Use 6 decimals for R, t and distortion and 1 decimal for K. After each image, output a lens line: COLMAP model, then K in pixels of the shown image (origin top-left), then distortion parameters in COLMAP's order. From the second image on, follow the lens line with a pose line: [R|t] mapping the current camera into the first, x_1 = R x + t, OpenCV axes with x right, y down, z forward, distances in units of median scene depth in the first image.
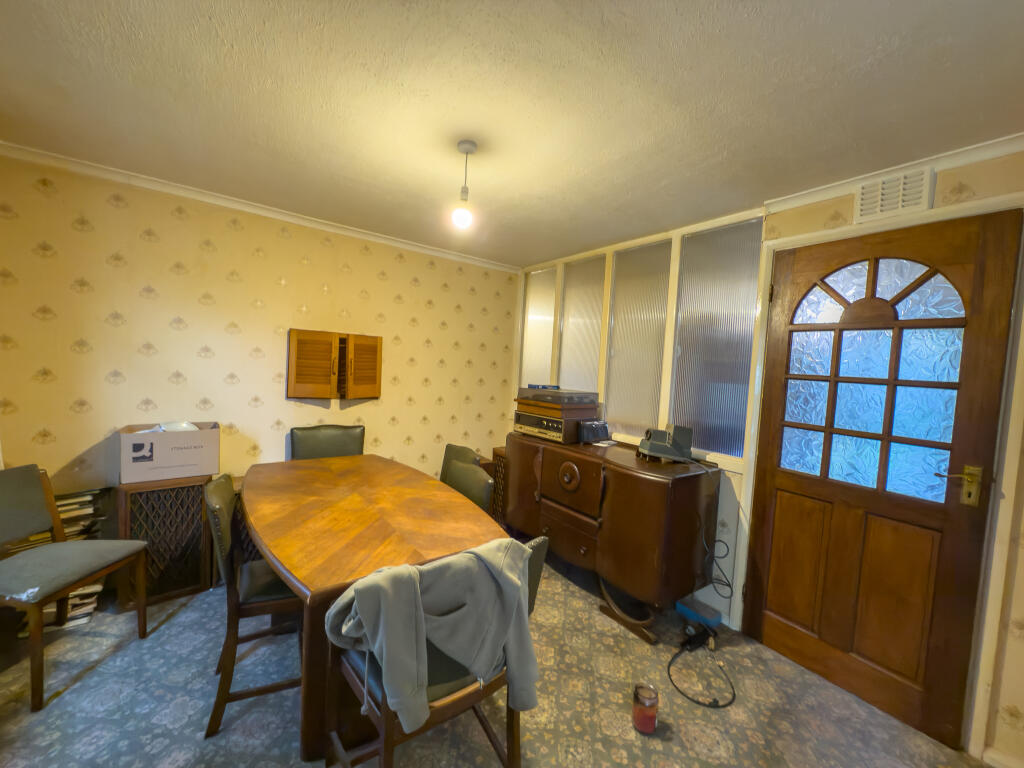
lens RADIAL K [[410.0, 0, 510.9], [0, 410.0, 384.5], [0, 0, 1]] dist [-0.001930, -0.000604]
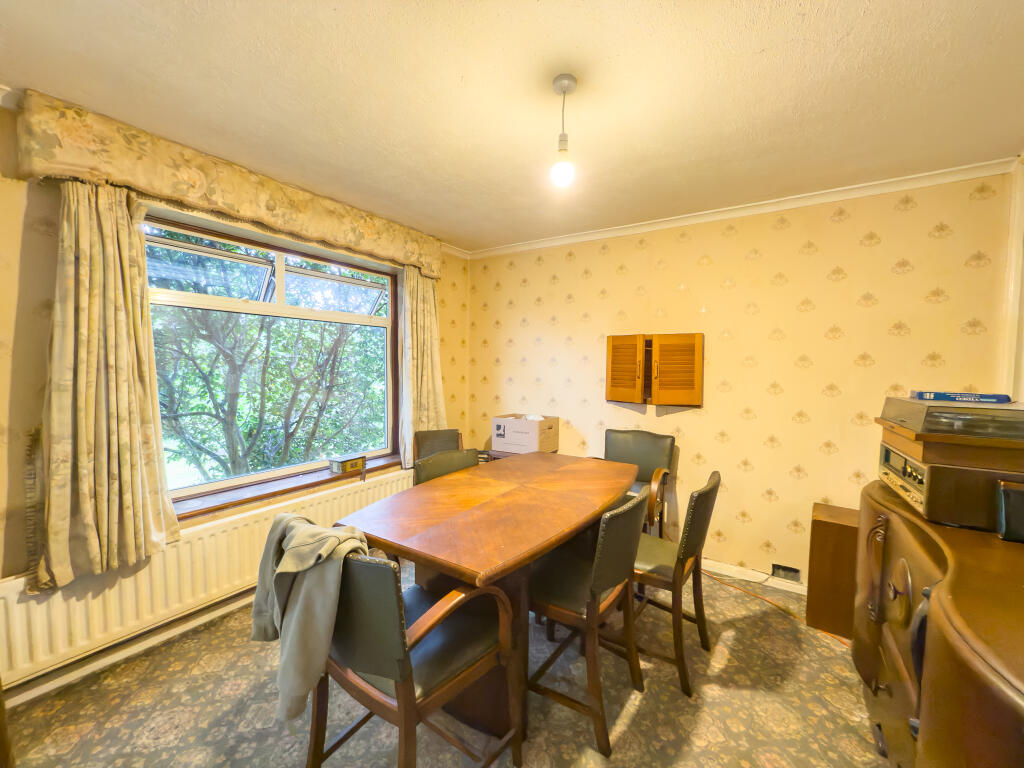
lens RADIAL K [[410.0, 0, 510.9], [0, 410.0, 384.5], [0, 0, 1]] dist [-0.001930, -0.000604]
pose [[0.339581, -0.005274, -0.940562, 0.376009], [-0.030997, 0.999378, -0.016796, 0.015839], [0.940066, 0.034859, 0.339206, 0.394480]]
